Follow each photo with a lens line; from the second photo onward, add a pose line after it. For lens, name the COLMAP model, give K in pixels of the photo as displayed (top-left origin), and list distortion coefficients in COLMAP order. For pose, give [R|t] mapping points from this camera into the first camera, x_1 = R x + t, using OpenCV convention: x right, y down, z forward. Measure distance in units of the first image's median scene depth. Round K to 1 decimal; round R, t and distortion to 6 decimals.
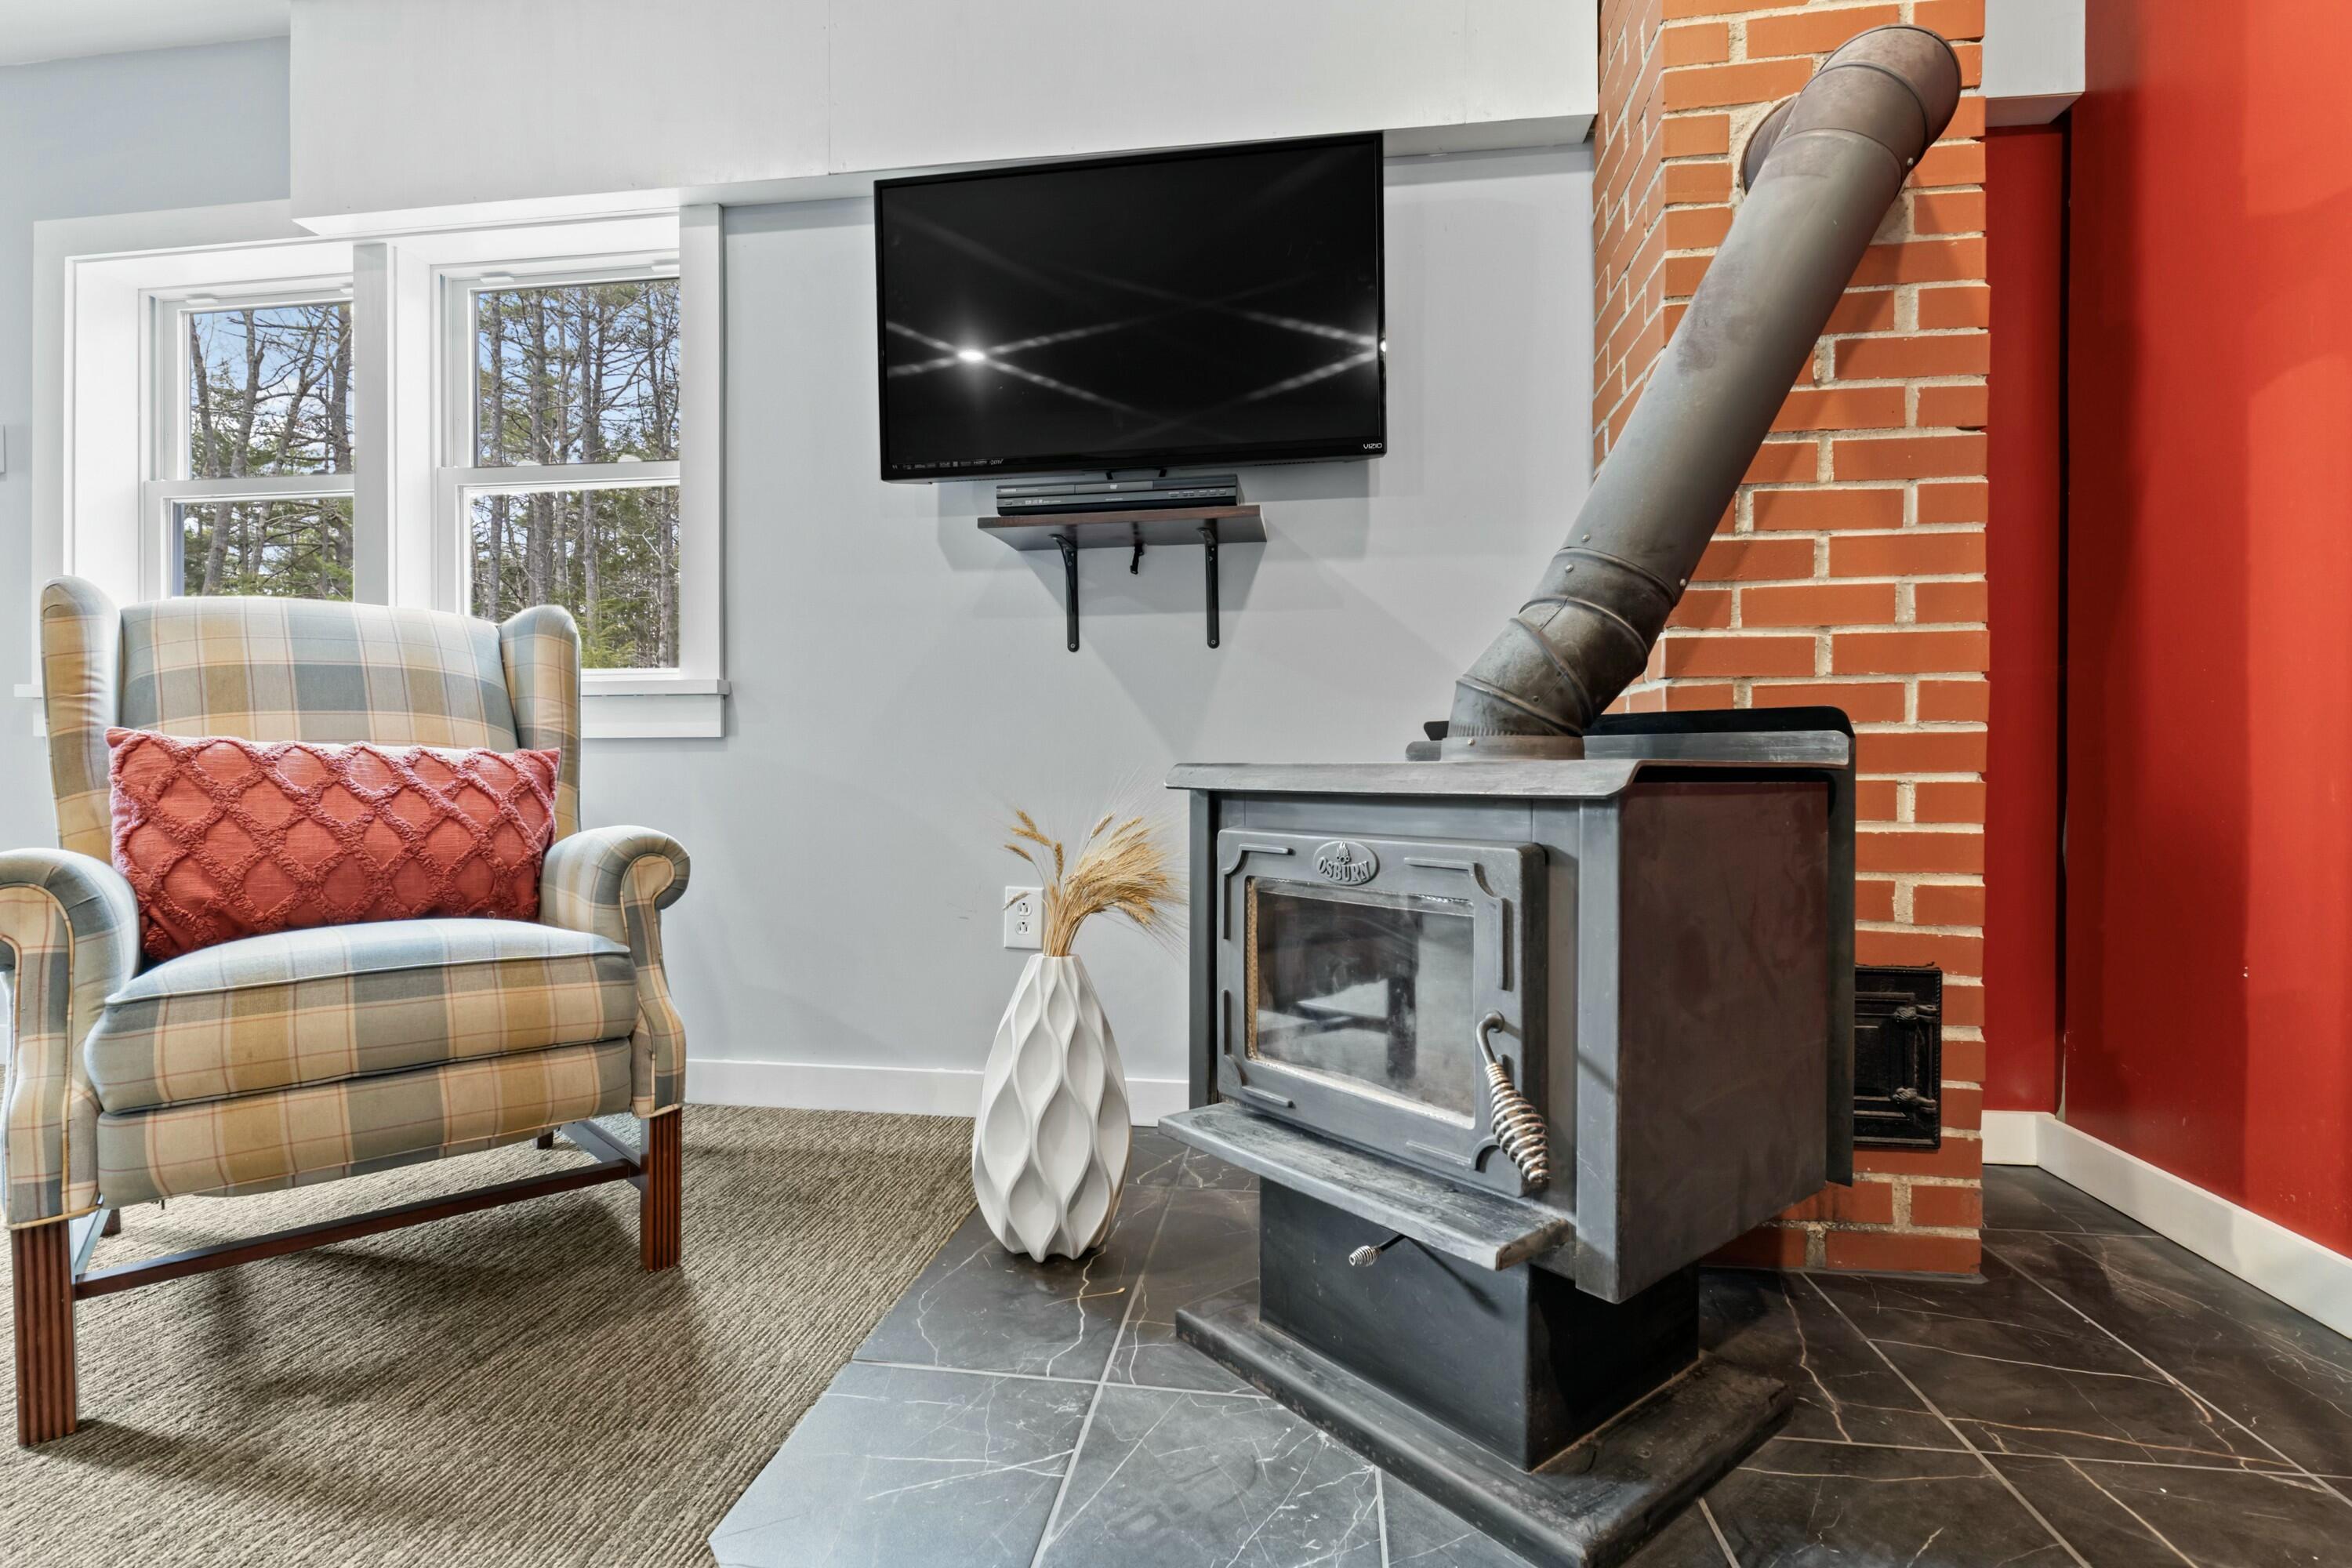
lens RADIAL K [[1093.2, 0, 1176.0], [0, 1093.2, 784.0], [0, 0, 1]] dist [-0.010441, -0.000309]
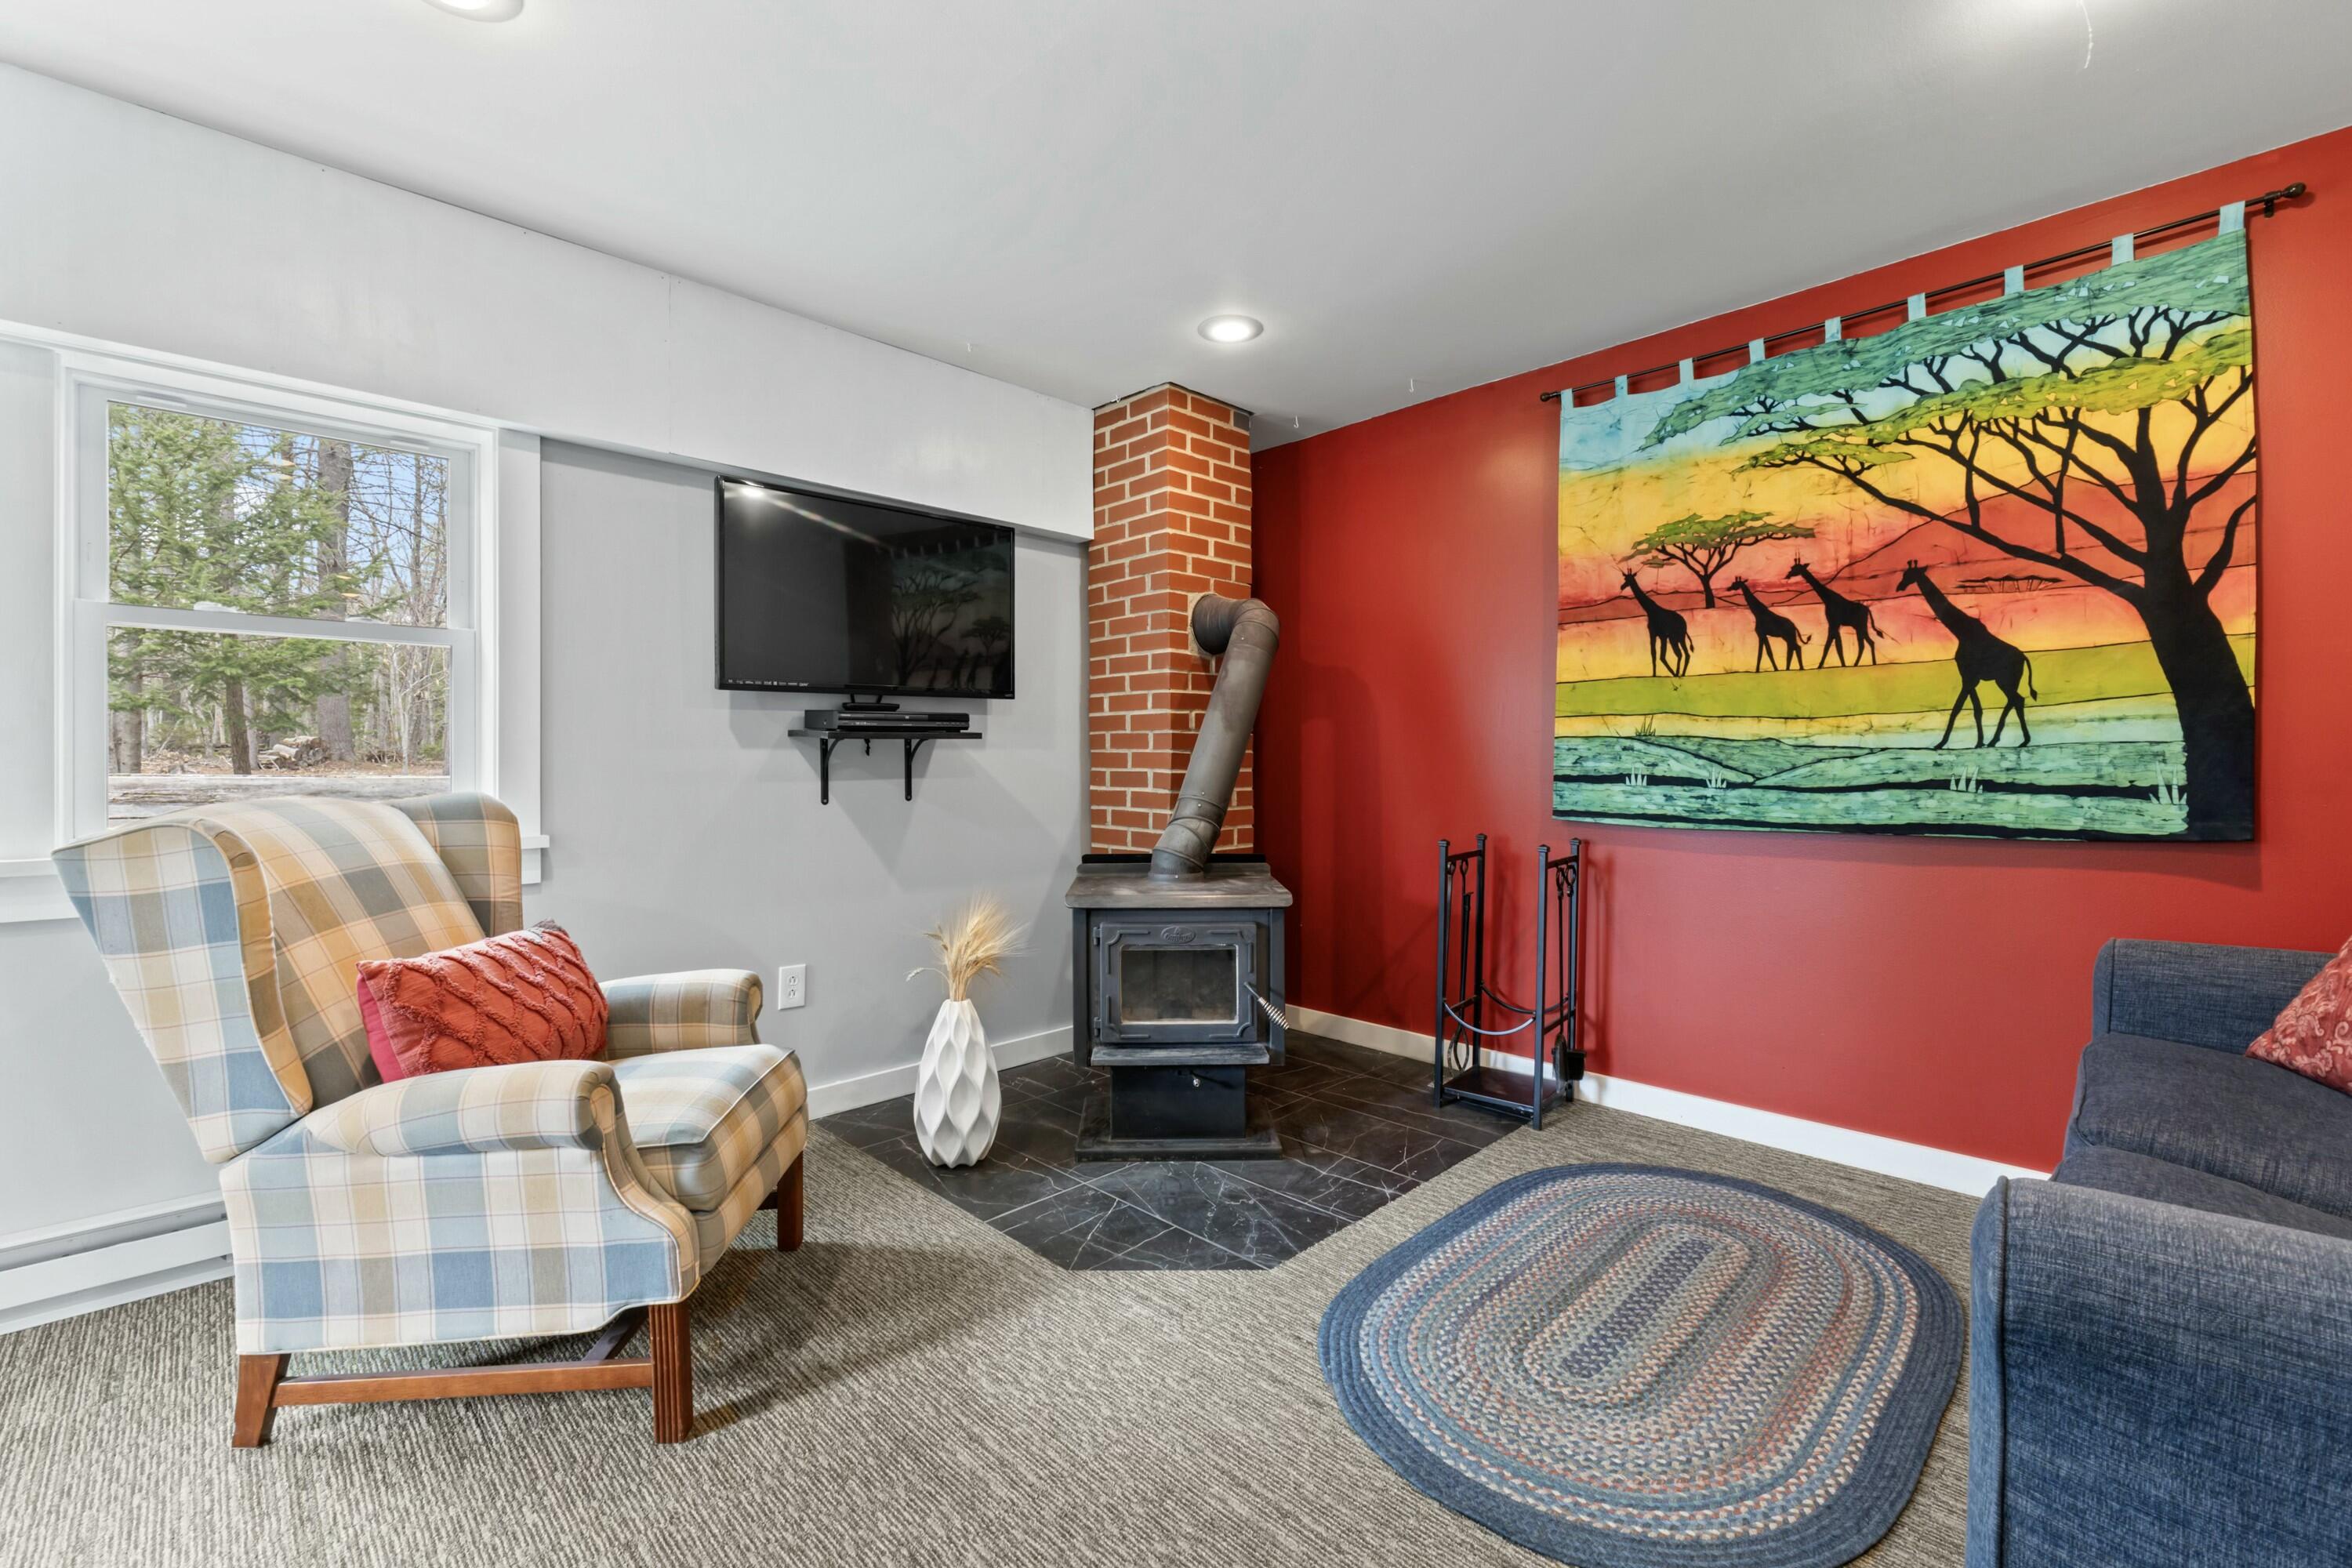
lens RADIAL K [[971.4, 0, 1173.0], [0, 971.4, 770.5], [0, 0, 1]] dist [-0.001276, -0.005186]
pose [[0.608409, -0.009412, 0.793568, -1.169865], [0.009742, 0.999943, 0.004390, -0.228520], [-0.793564, 0.005060, 0.608466, -0.269732]]
